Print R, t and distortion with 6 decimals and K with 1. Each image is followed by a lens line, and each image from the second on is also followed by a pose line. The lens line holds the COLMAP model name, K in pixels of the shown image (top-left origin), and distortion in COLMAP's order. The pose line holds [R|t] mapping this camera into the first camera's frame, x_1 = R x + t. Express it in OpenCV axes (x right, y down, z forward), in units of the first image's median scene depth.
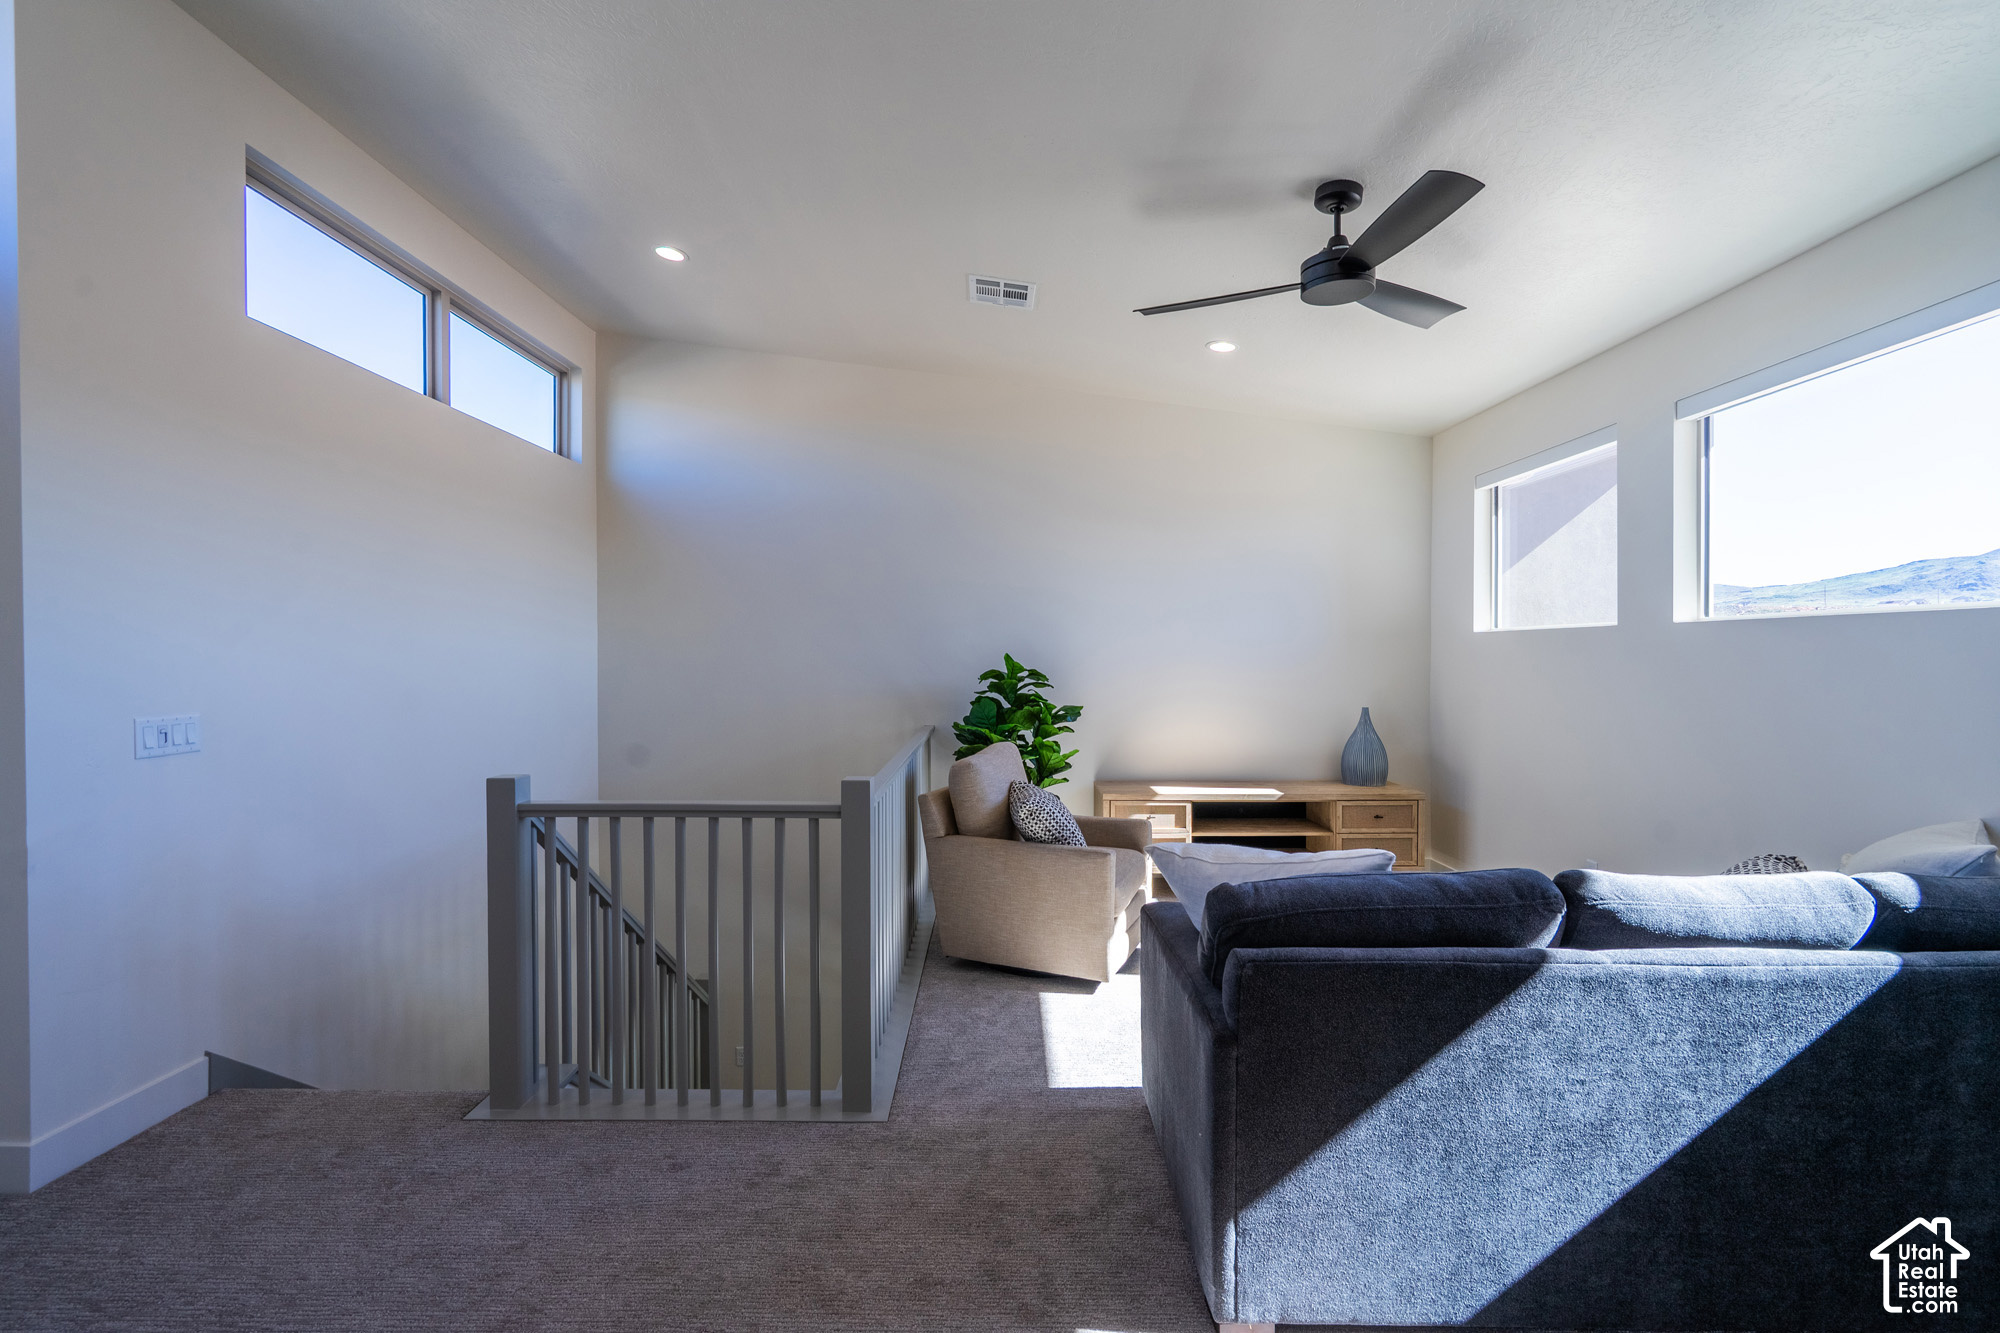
lens RADIAL K [[913.0, 0, 1002.3], [0, 913.0, 661.0], [0, 0, 1]] dist [-0.003865, 0.003405]
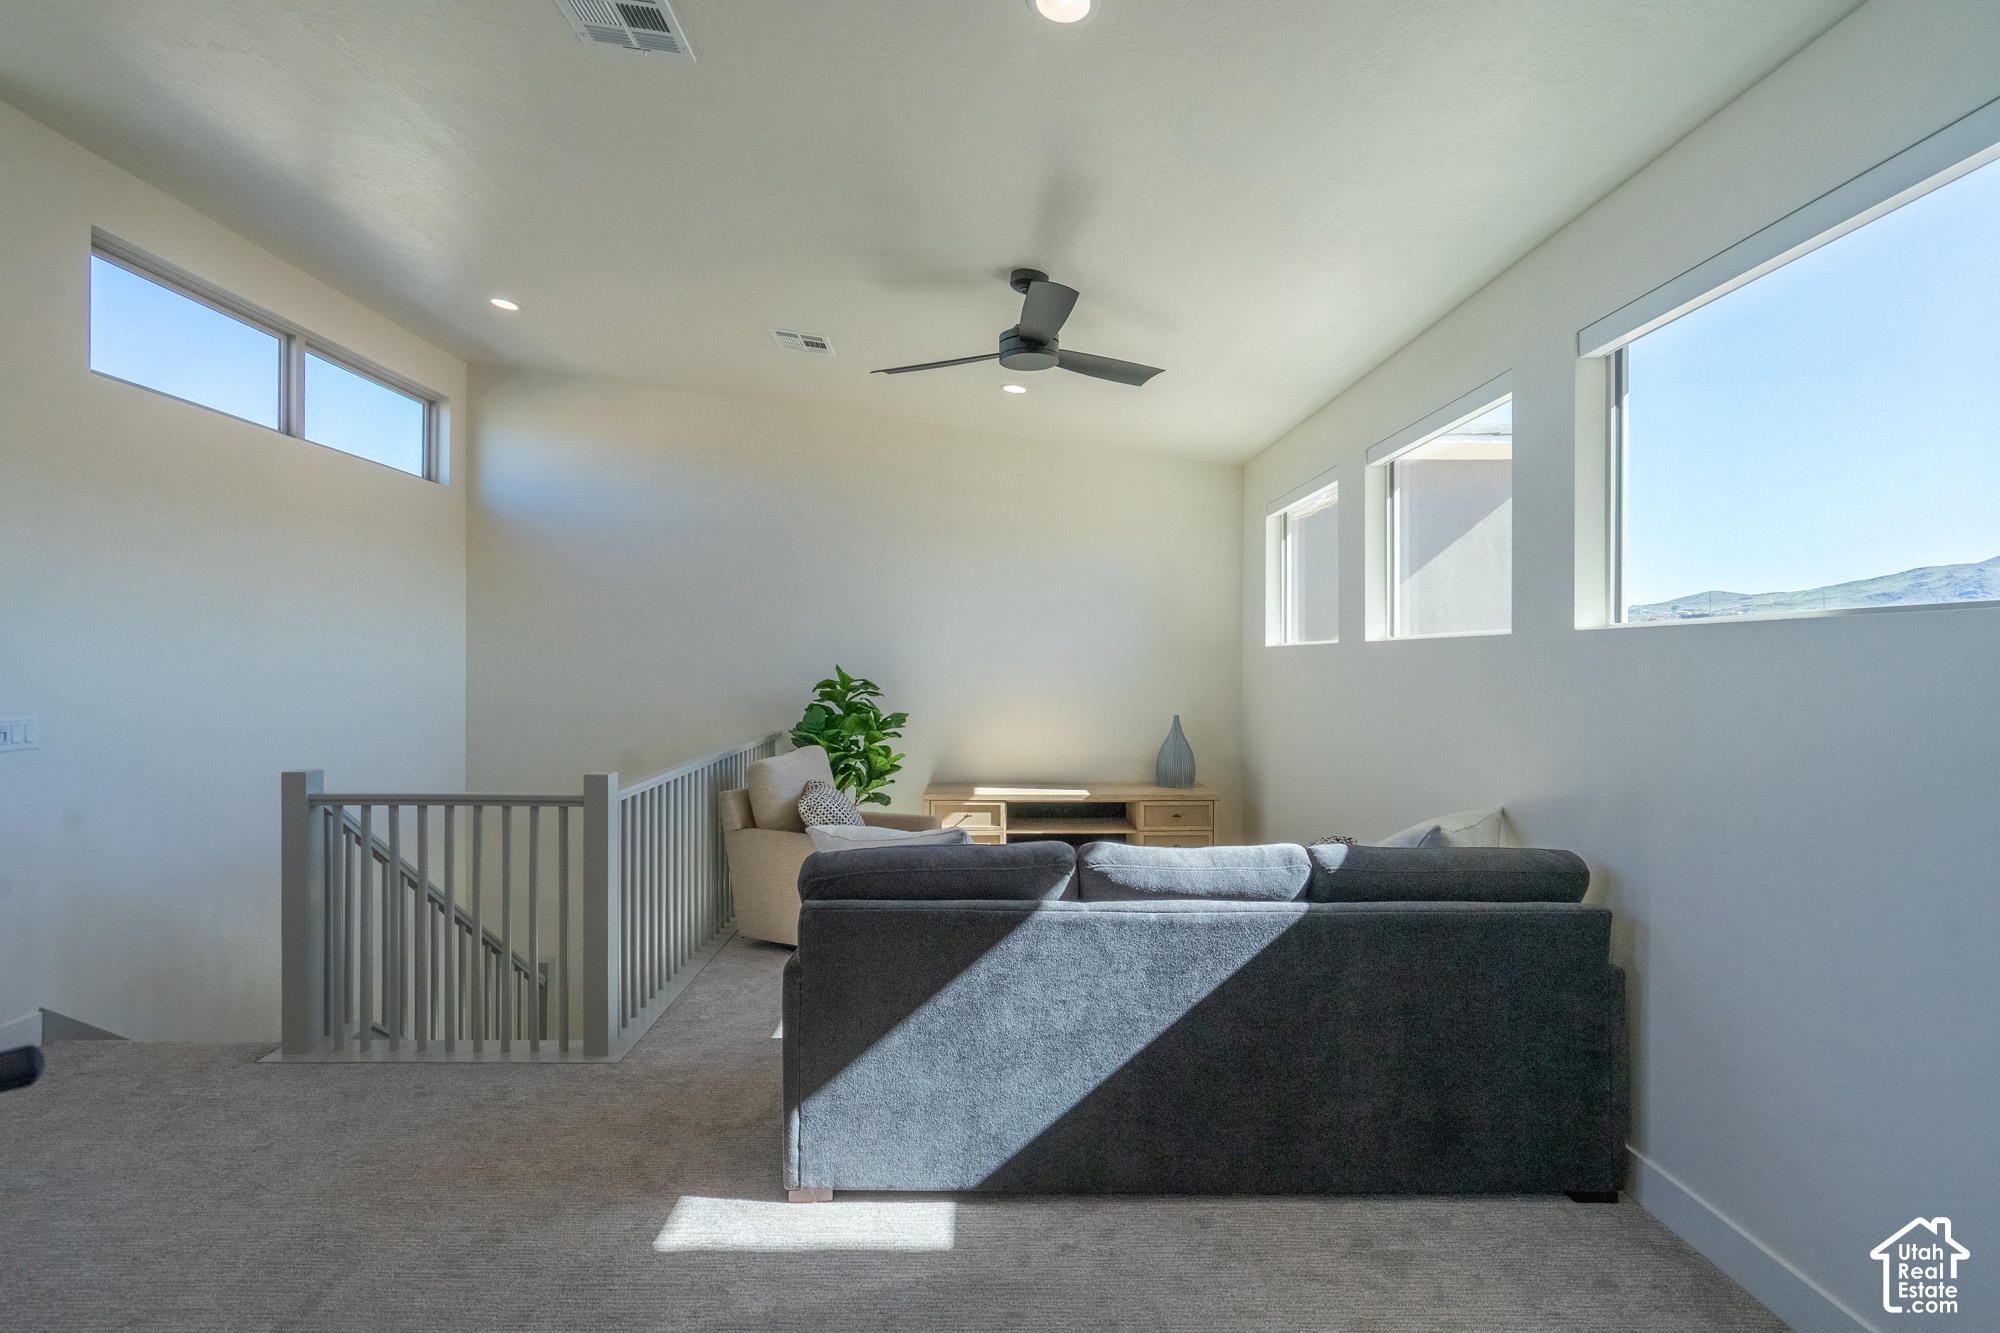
lens RADIAL K [[913.0, 0, 958.1], [0, 913.0, 661.1], [0, 0, 1]] dist [-0.003865, 0.003405]
pose [[0.999887, 0.003788, 0.014547, 0.286328], [-0.003669, 0.999960, -0.008201, -0.008672], [-0.014577, 0.008146, 0.999861, -0.189371]]
